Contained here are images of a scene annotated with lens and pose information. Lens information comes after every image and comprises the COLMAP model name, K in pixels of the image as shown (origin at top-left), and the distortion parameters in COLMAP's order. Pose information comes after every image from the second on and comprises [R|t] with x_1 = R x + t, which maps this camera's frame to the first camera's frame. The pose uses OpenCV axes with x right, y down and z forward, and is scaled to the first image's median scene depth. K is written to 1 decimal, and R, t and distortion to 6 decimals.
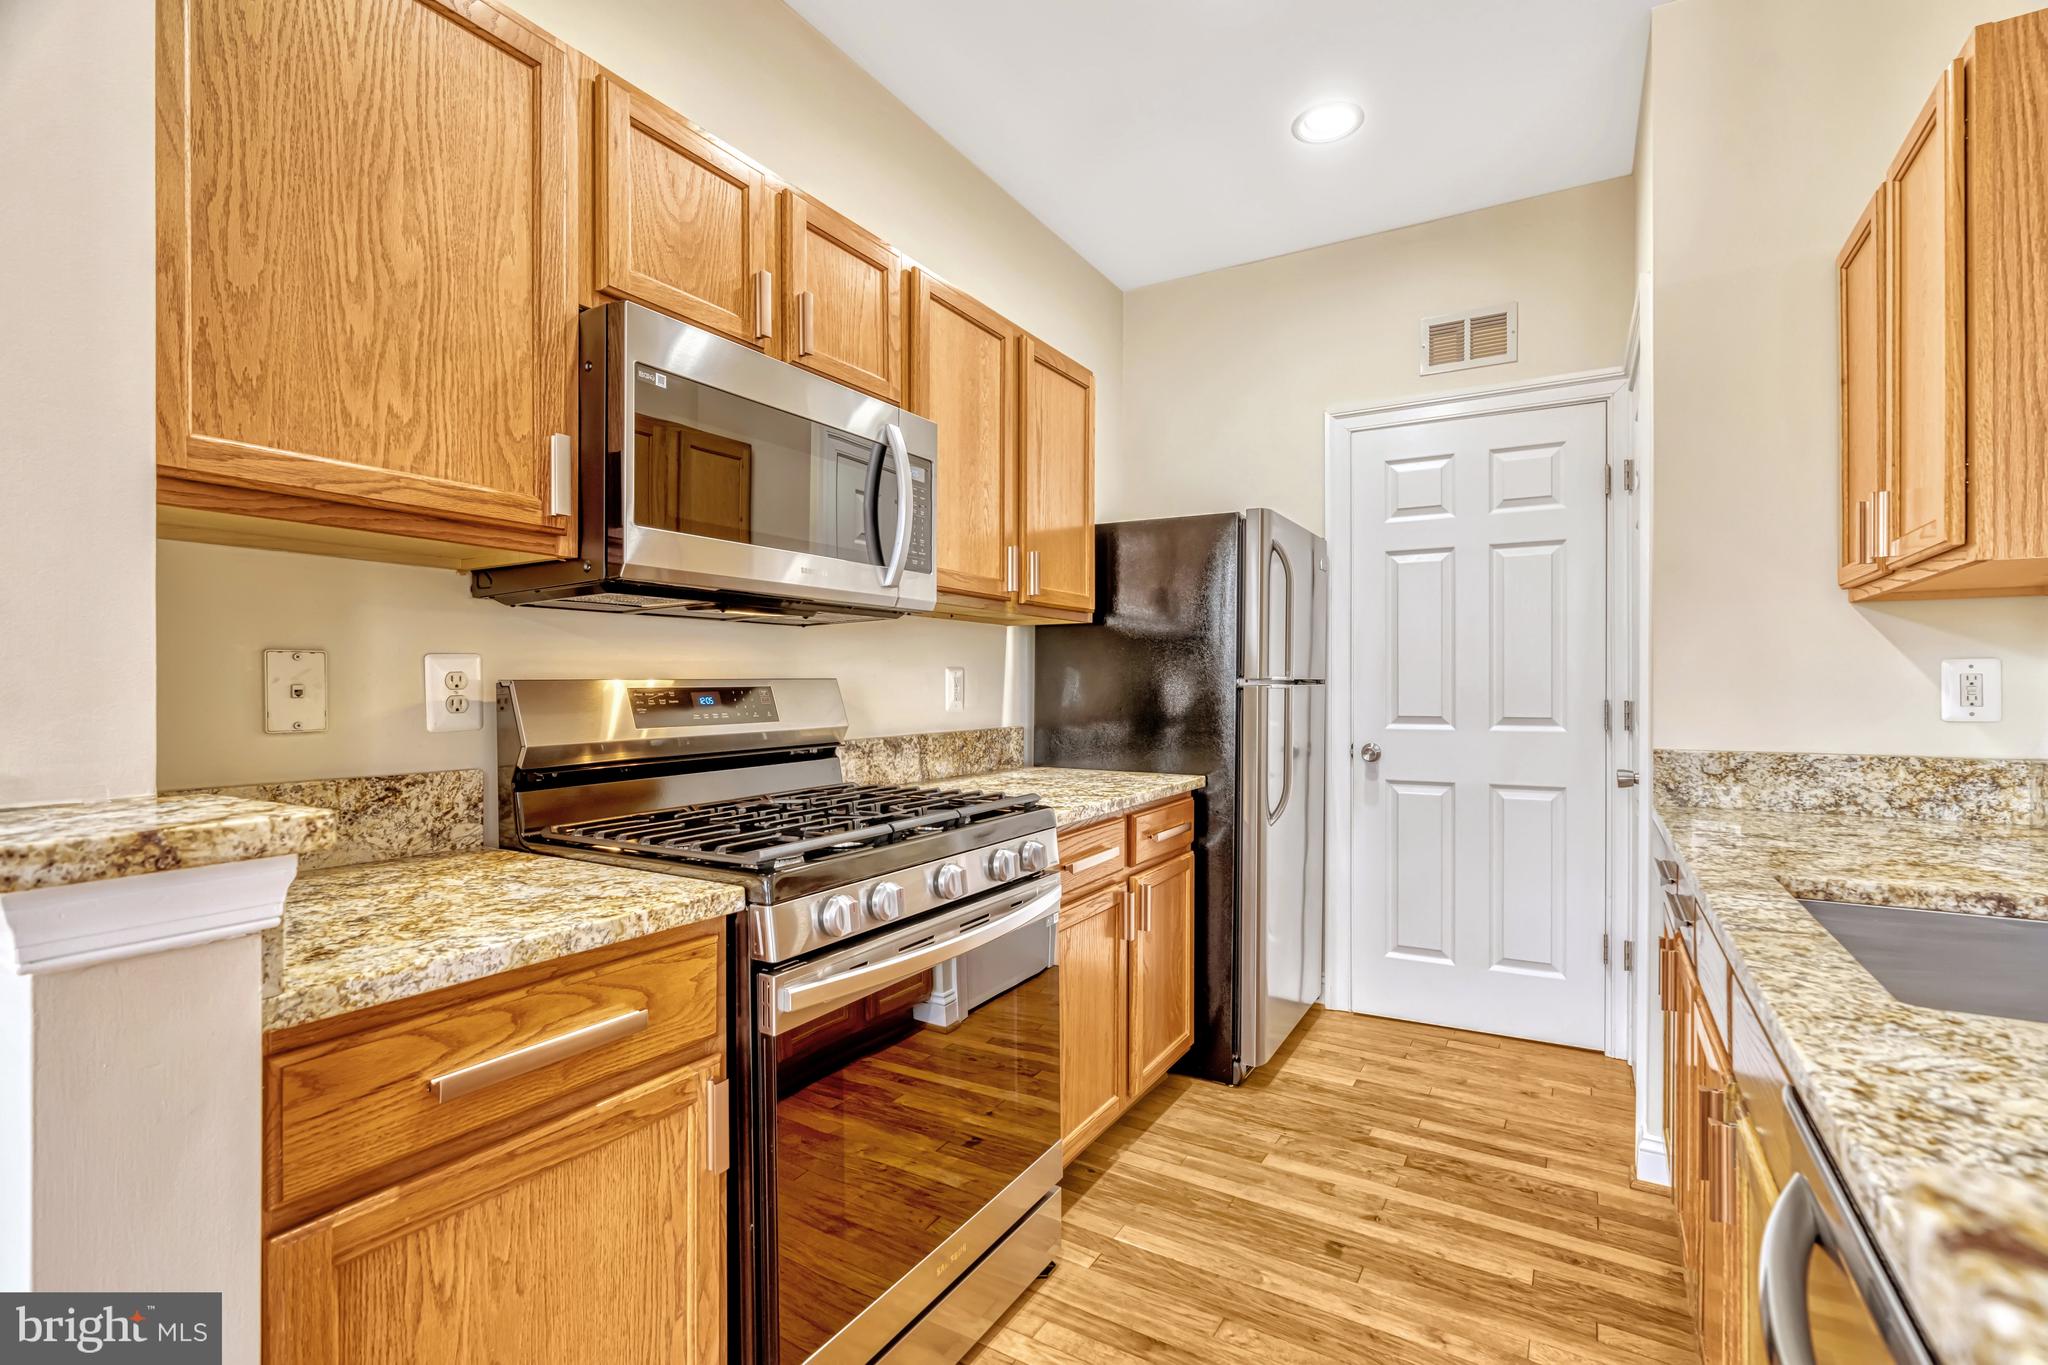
lens RADIAL K [[929.6, 0, 1033.2], [0, 929.6, 690.4], [0, 0, 1]] dist [-0.009960, 0.000516]
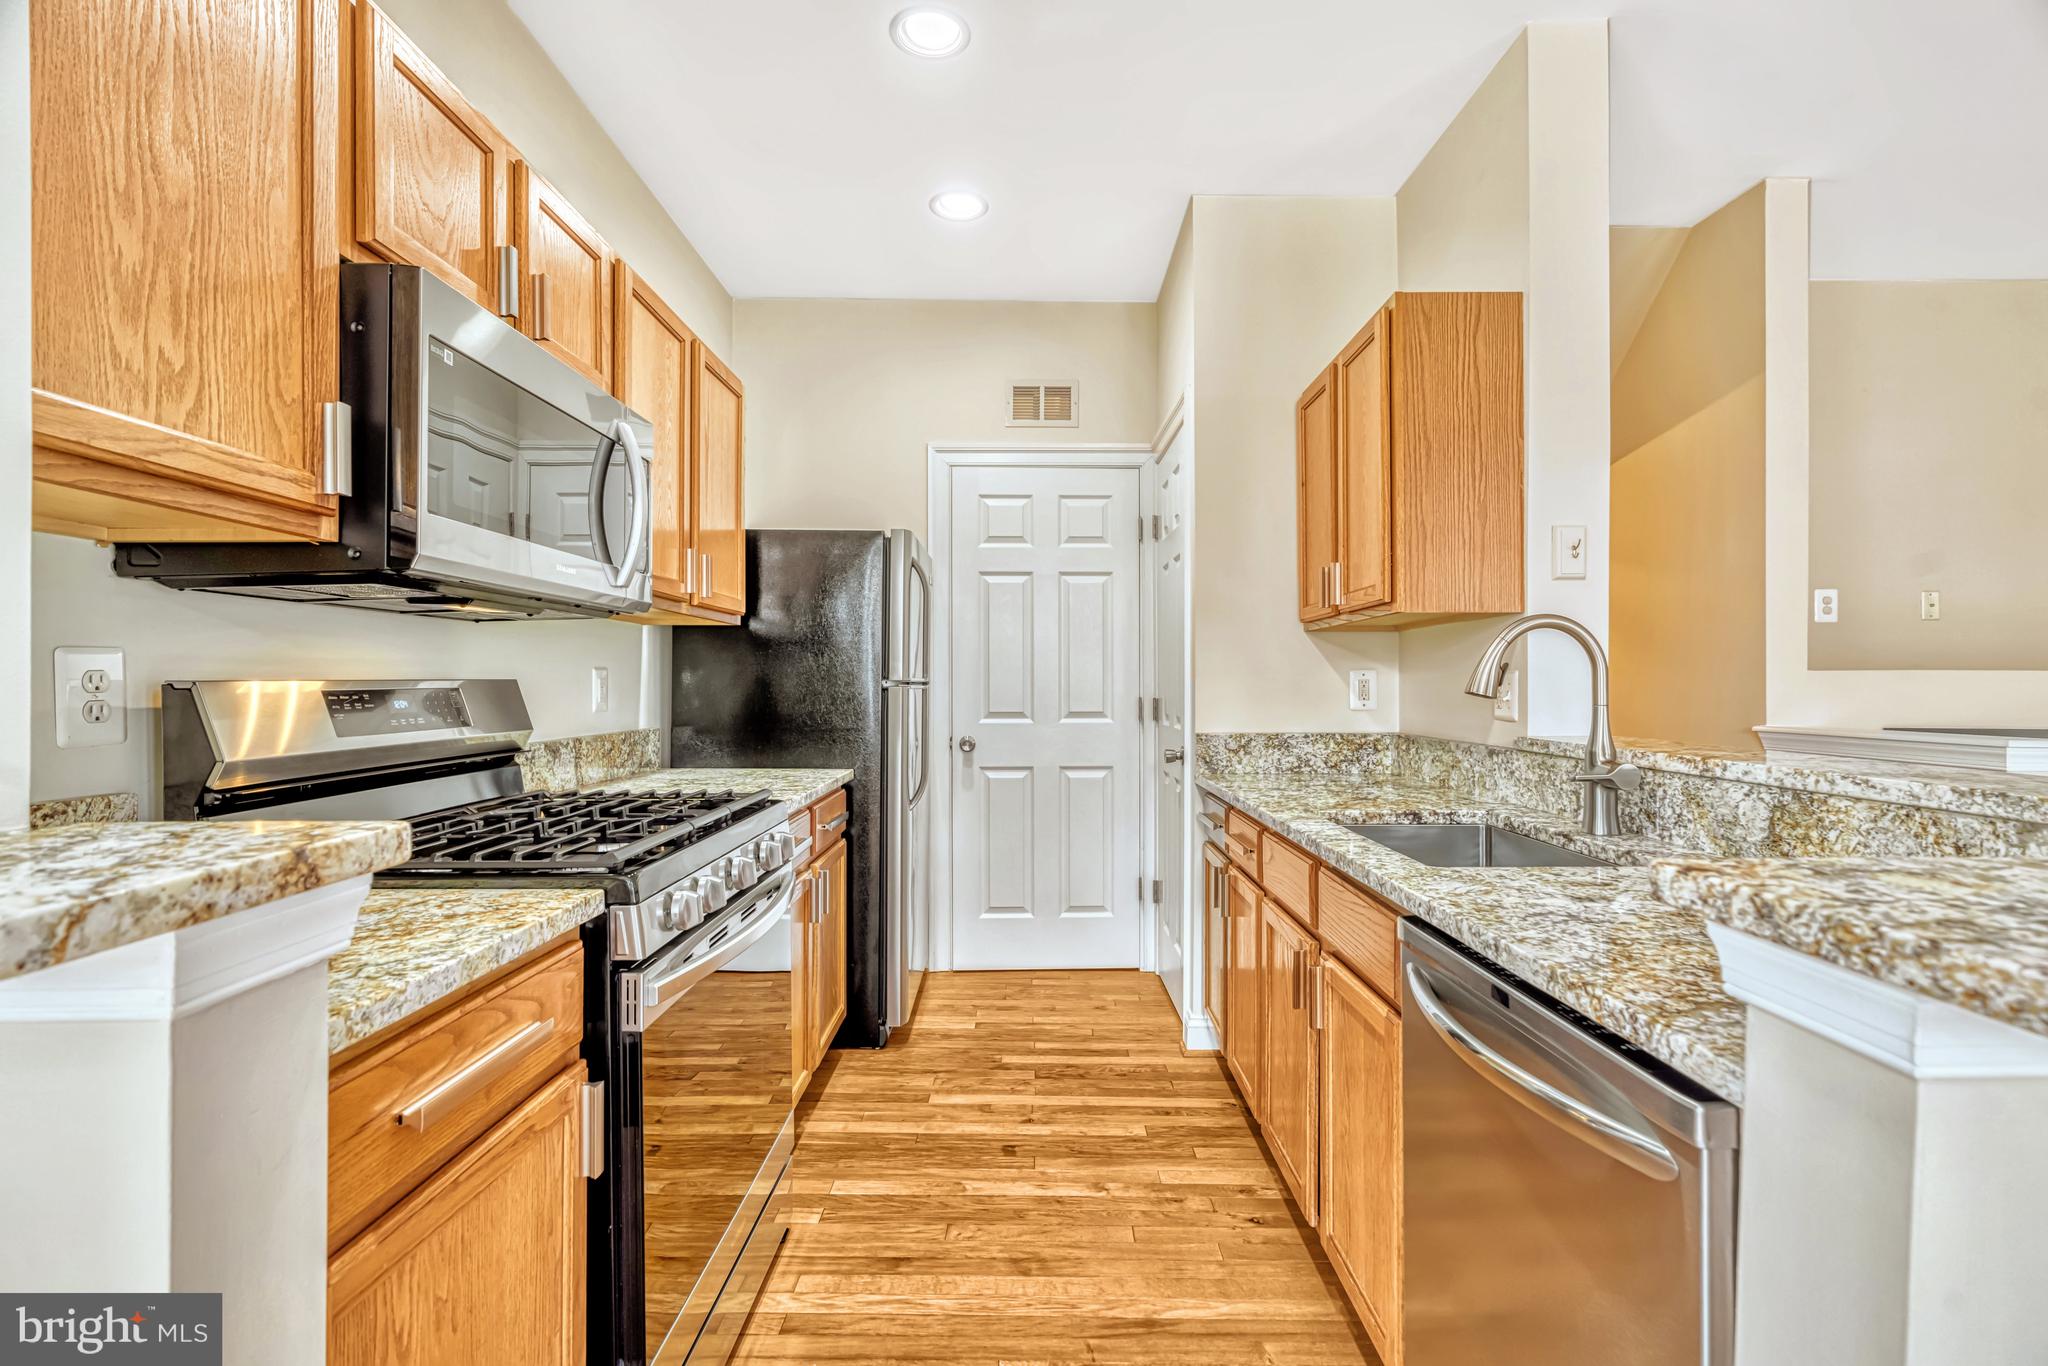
lens RADIAL K [[929.6, 0, 1041.9], [0, 929.6, 683.5], [0, 0, 1]] dist [-0.009960, 0.000516]
pose [[0.852978, 0.001994, 0.521943, -0.286097], [0.001294, 0.999982, -0.005935, -0.002797], [-0.521945, 0.005738, 0.852960, -0.067333]]
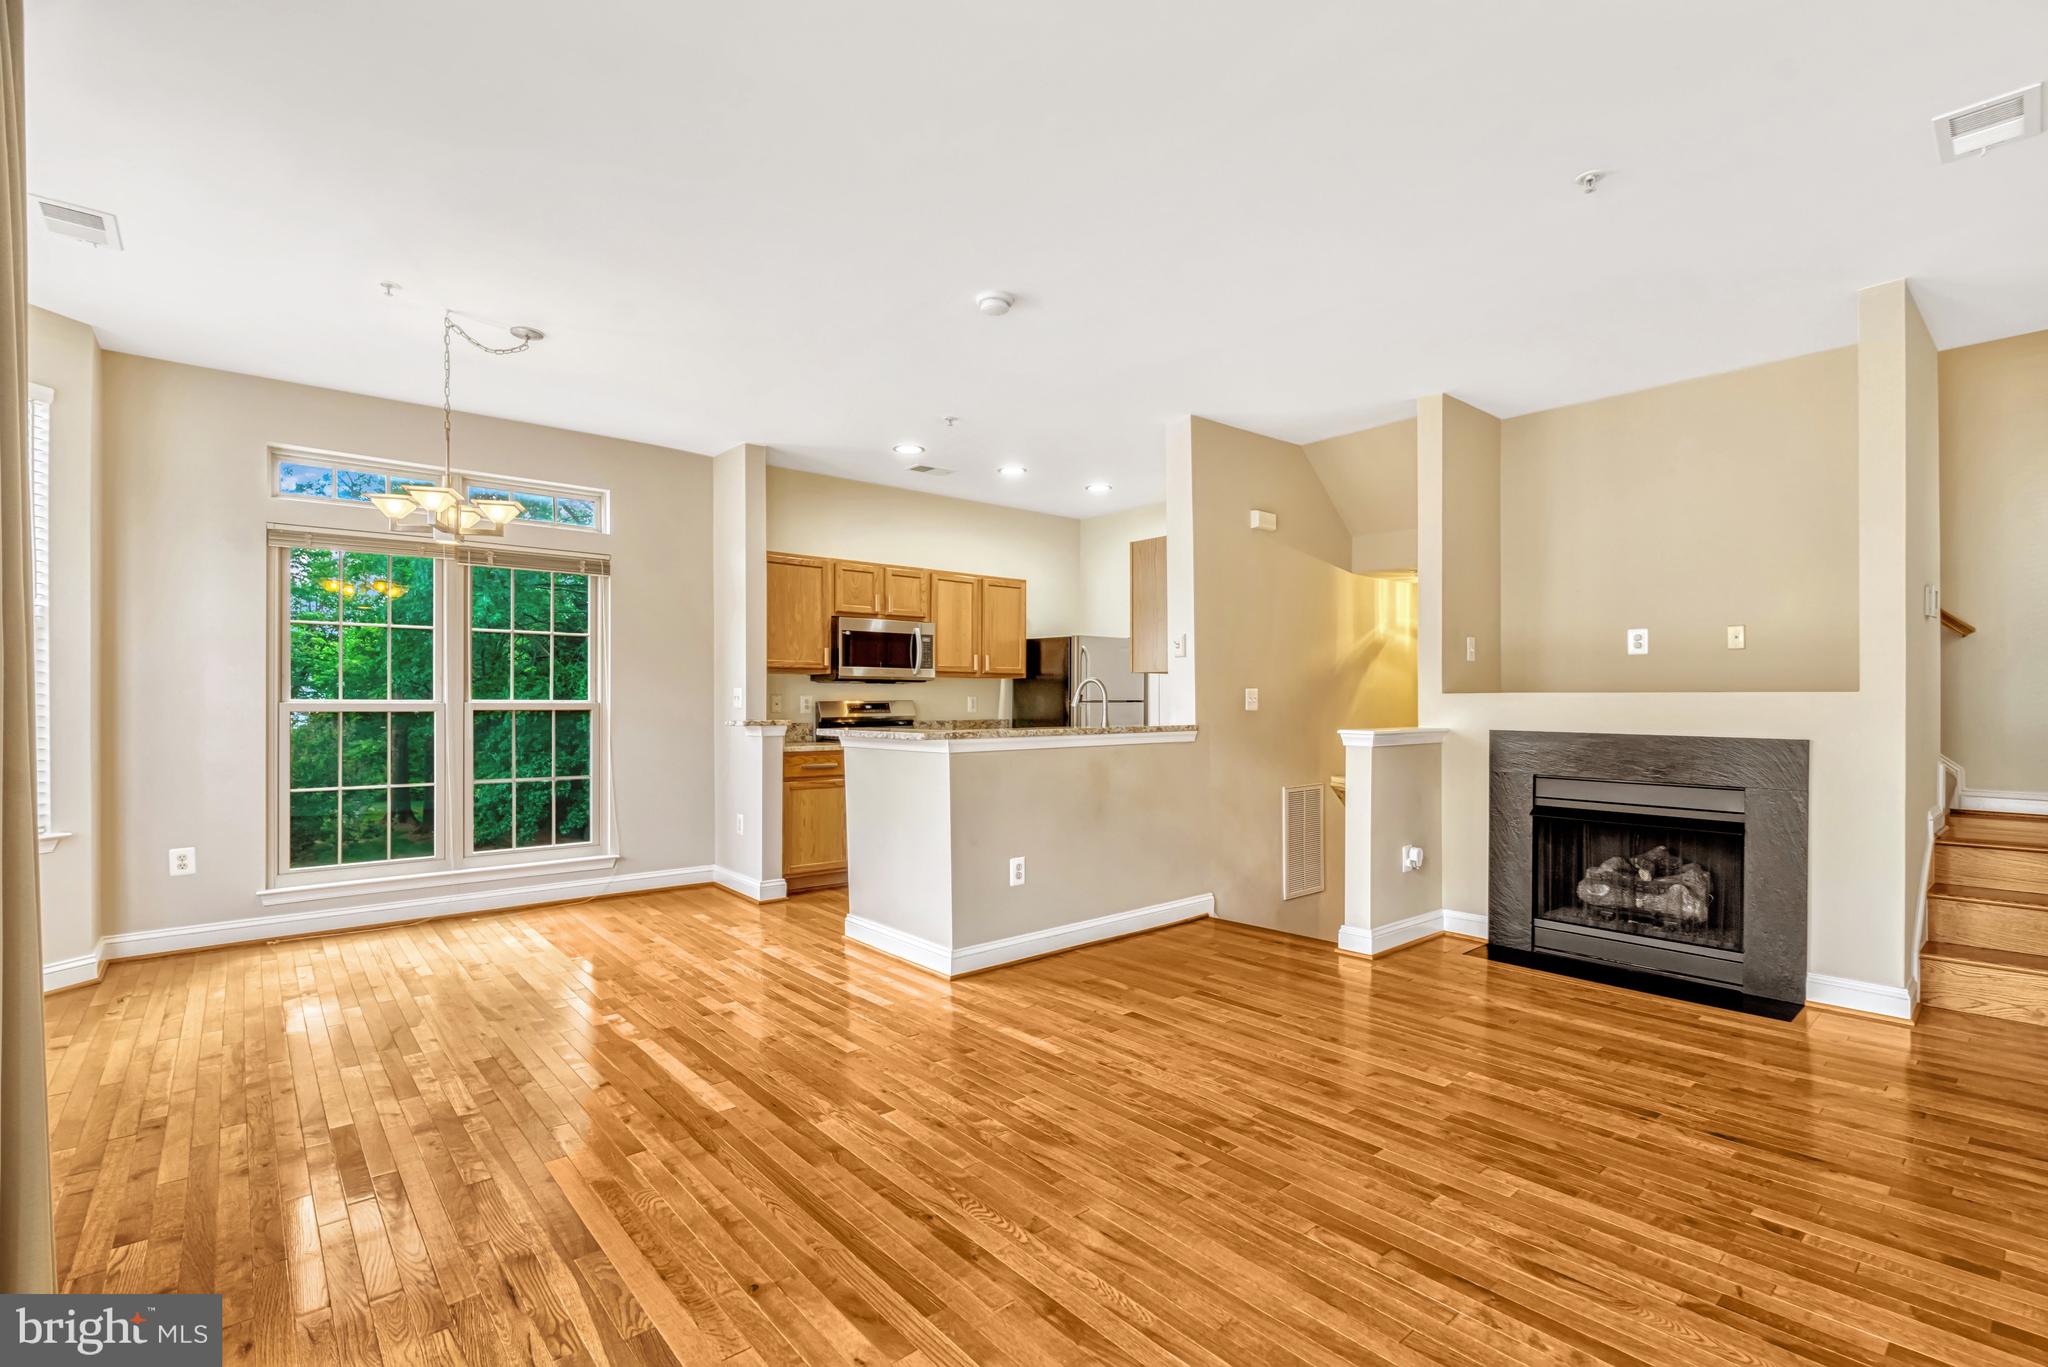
lens RADIAL K [[929.6, 0, 1061.2], [0, 929.6, 692.9], [0, 0, 1]] dist [-0.009960, 0.000516]
pose [[0.960247, -0.001103, -0.279150, 1.344742], [-0.002810, 0.999903, -0.013617, 0.004239], [0.279138, 0.013860, 0.960151, -2.200478]]
